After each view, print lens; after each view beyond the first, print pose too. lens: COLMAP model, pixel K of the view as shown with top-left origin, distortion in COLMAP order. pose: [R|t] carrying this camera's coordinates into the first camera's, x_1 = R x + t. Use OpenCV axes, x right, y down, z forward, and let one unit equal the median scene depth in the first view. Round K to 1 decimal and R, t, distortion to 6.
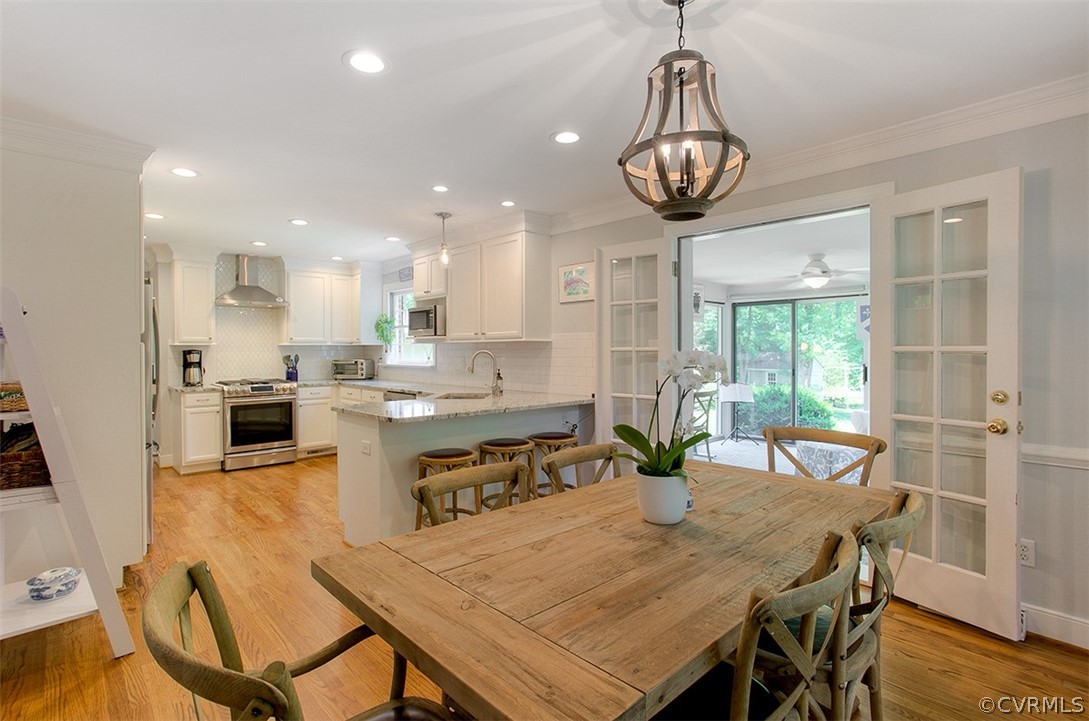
lens RADIAL K [[525.6, 0, 528.8], [0, 525.6, 350.4], [0, 0, 1]] dist [-0.036438, 0.000981]
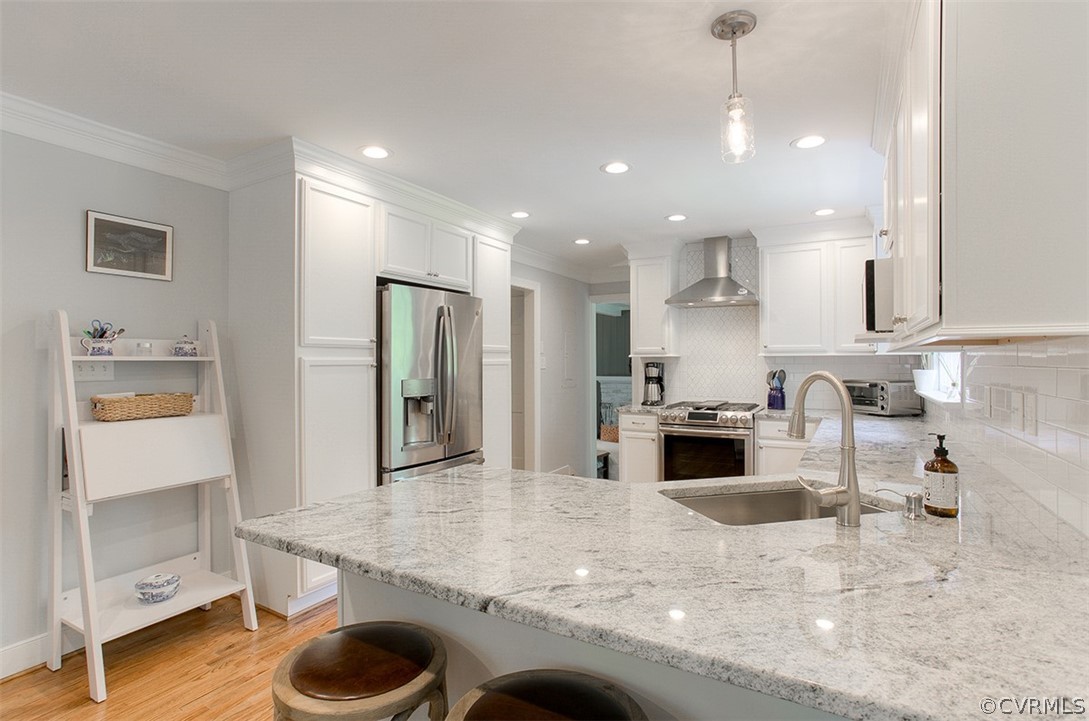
lens RADIAL K [[533.6, 0, 528.0], [0, 533.6, 362.0], [0, 0, 1]] dist [-0.048416, 0.026427]
pose [[0.295716, 0.004654, -0.955265, 0.123763], [-0.001772, 0.999989, 0.004323, -0.005222], [0.955274, 0.000415, 0.295721, 0.549083]]
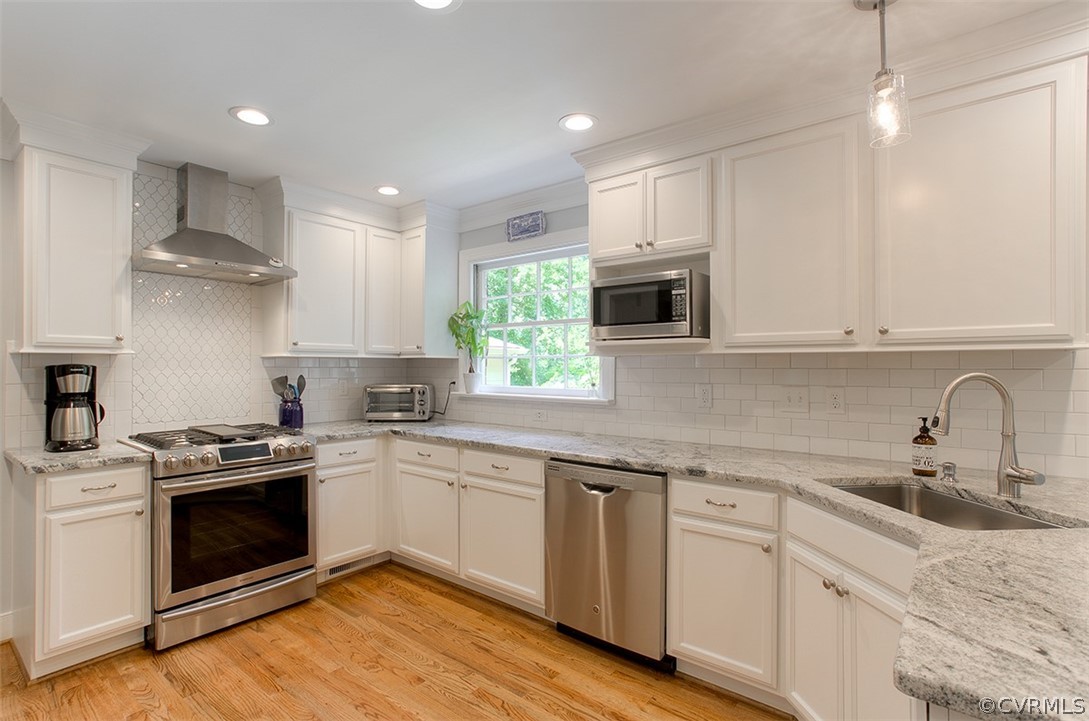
lens RADIAL K [[527.8, 0, 538.1], [0, 527.8, 362.2], [0, 0, 1]] dist [-0.044791, 0.024059]
pose [[0.987895, 0.008075, 0.154913, -0.333071], [-0.006482, 0.999921, -0.010787, -0.001095], [-0.154988, 0.009653, 0.987869, 0.514452]]
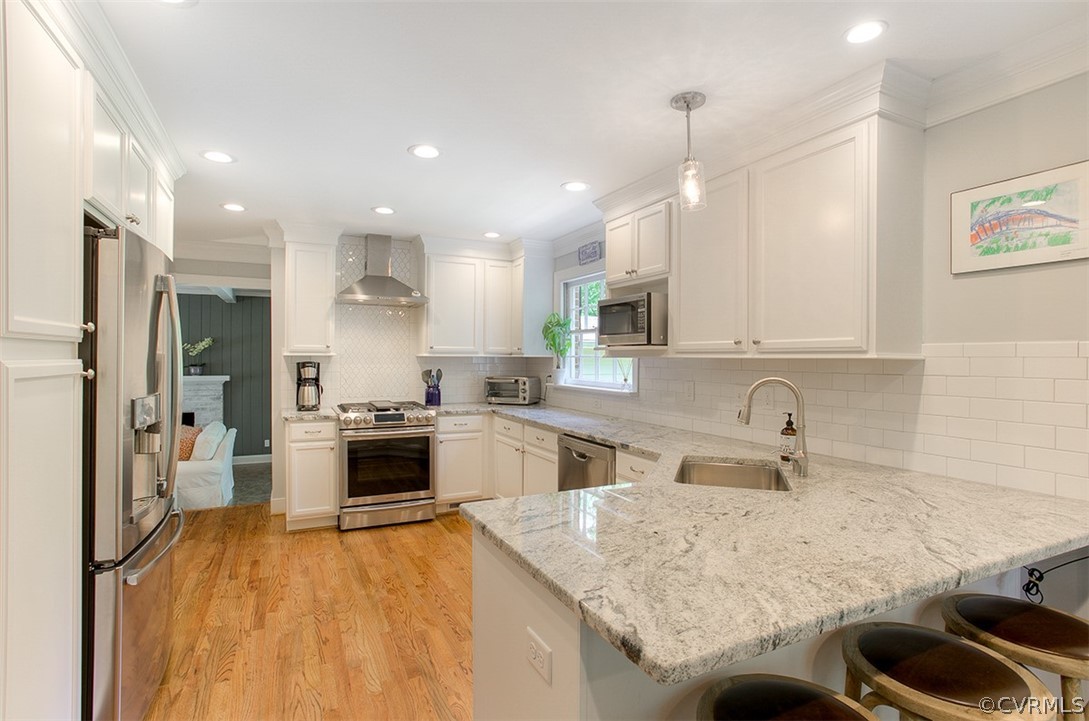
lens RADIAL K [[528.8, 0, 534.2], [0, 528.8, 357.6], [0, 0, 1]] dist [-0.065103, 0.042903]
pose [[0.959357, 0.011864, -0.281945, -0.120075], [-0.012349, 0.999924, 0.000057, -0.011193], [0.281924, 0.003427, 0.959430, 0.364640]]
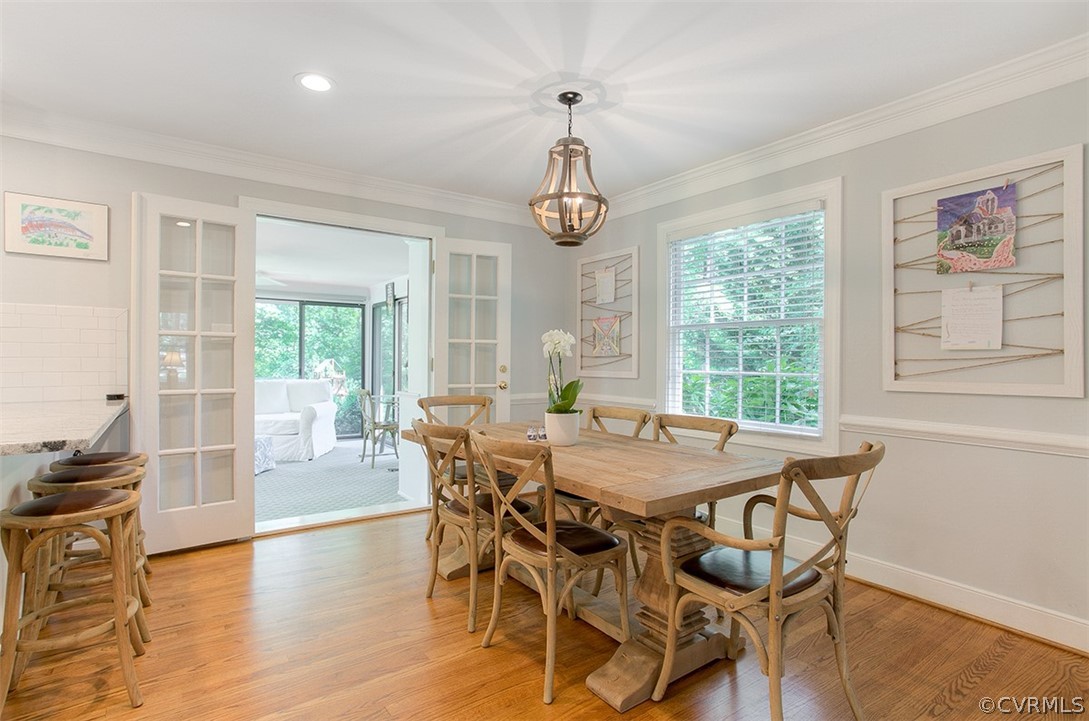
lens RADIAL K [[533.6, 0, 528.0], [0, 533.6, 362.0], [0, 0, 1]] dist [-0.048416, 0.026427]
pose [[0.128110, -0.000550, 0.991760, -0.348458], [-0.006556, 0.999978, 0.001401, 0.024153], [-0.991738, -0.006681, 0.128104, 0.250465]]
